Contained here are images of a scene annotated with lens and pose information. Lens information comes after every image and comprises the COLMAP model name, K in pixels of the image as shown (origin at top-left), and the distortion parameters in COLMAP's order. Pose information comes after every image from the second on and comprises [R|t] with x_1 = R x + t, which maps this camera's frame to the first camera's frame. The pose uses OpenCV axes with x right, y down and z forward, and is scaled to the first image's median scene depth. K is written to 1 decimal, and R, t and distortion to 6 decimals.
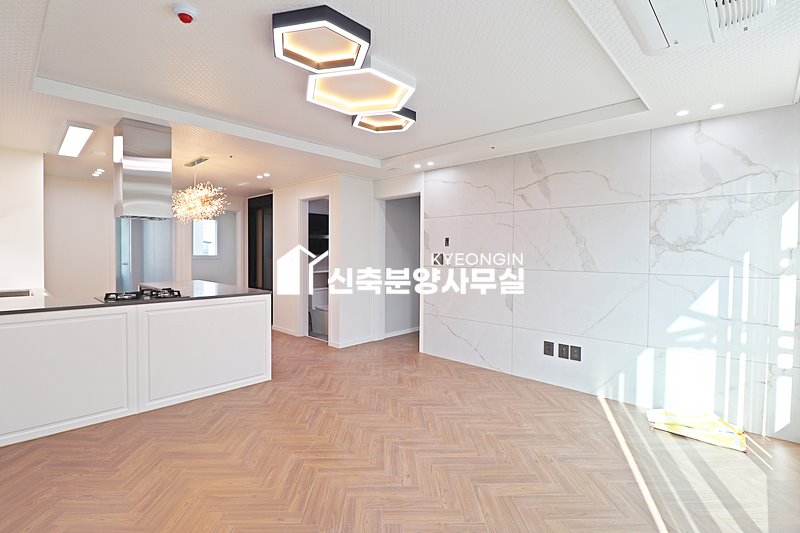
lens RADIAL K [[382.5, 0, 400.0], [0, 382.5, 262.2], [0, 0, 1]] dist [0.001257, -0.012190]
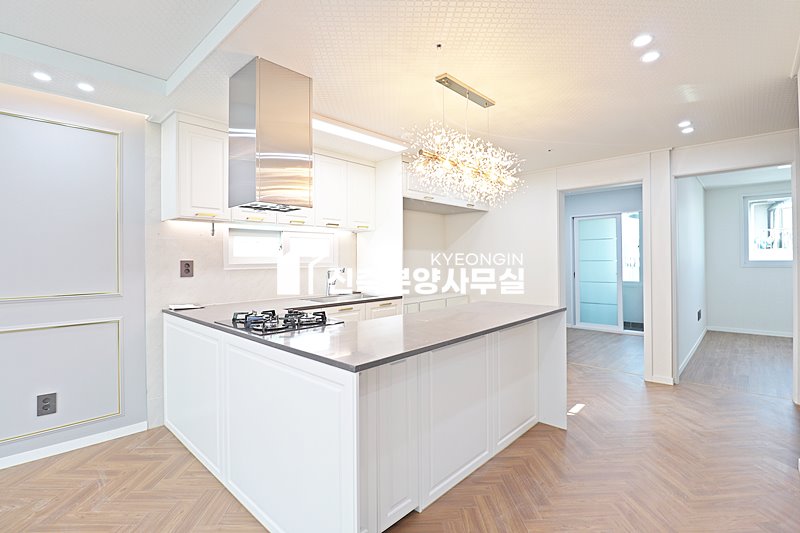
lens RADIAL K [[376.4, 0, 400.8], [0, 376.4, 258.7], [0, 0, 1]] dist [-0.000617, -0.011408]
pose [[0.006657, -0.005881, -0.999961, 0.015026], [-0.024390, 0.999684, -0.006042, -0.034512], [0.999680, 0.024430, 0.006511, 1.539087]]
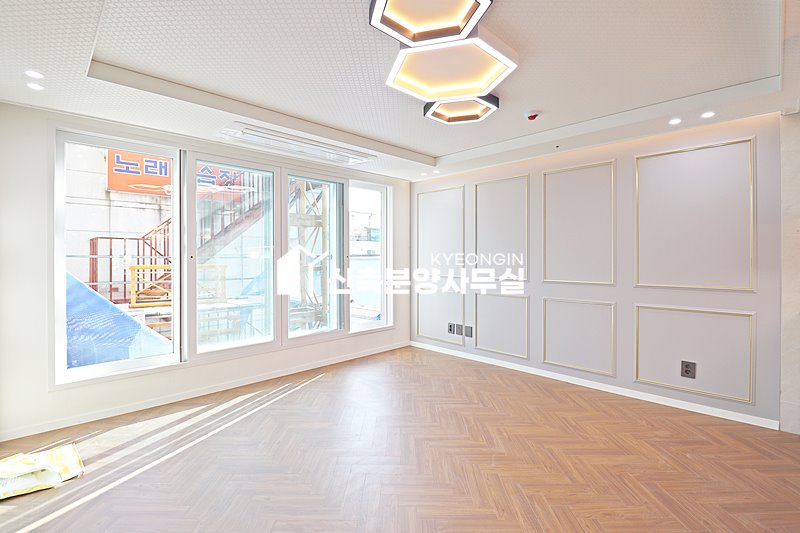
lens RADIAL K [[376.4, 0, 400.8], [0, 376.4, 258.7], [0, 0, 1]] dist [-0.000617, -0.011408]
pose [[-0.999393, -0.003697, 0.034627, -0.032484], [-0.002592, 0.999488, 0.031904, -0.048960], [-0.034727, 0.031794, -0.998891, 1.896747]]
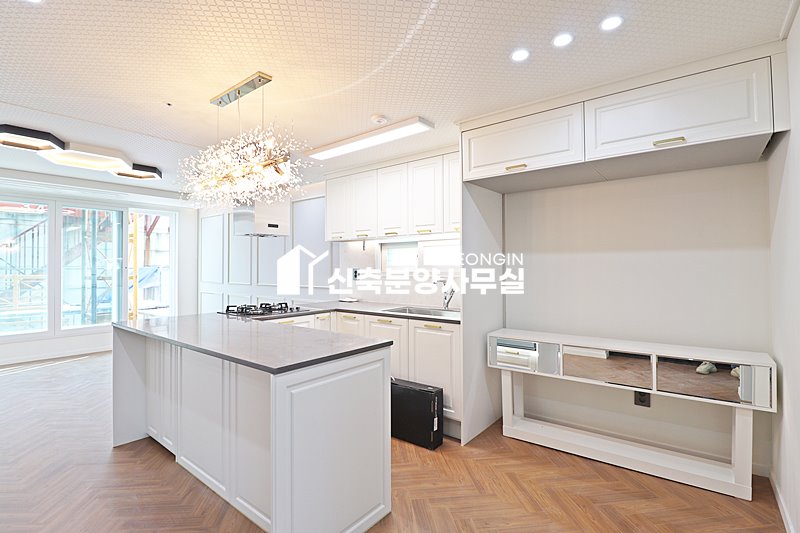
lens RADIAL K [[382.5, 0, 400.0], [0, 382.5, 262.2], [0, 0, 1]] dist [0.001257, -0.012190]
pose [[-0.996136, -0.000921, -0.087817, -1.216301], [-0.002418, 0.999853, 0.016949, -0.079612], [0.087788, 0.017095, -0.995992, 2.621623]]
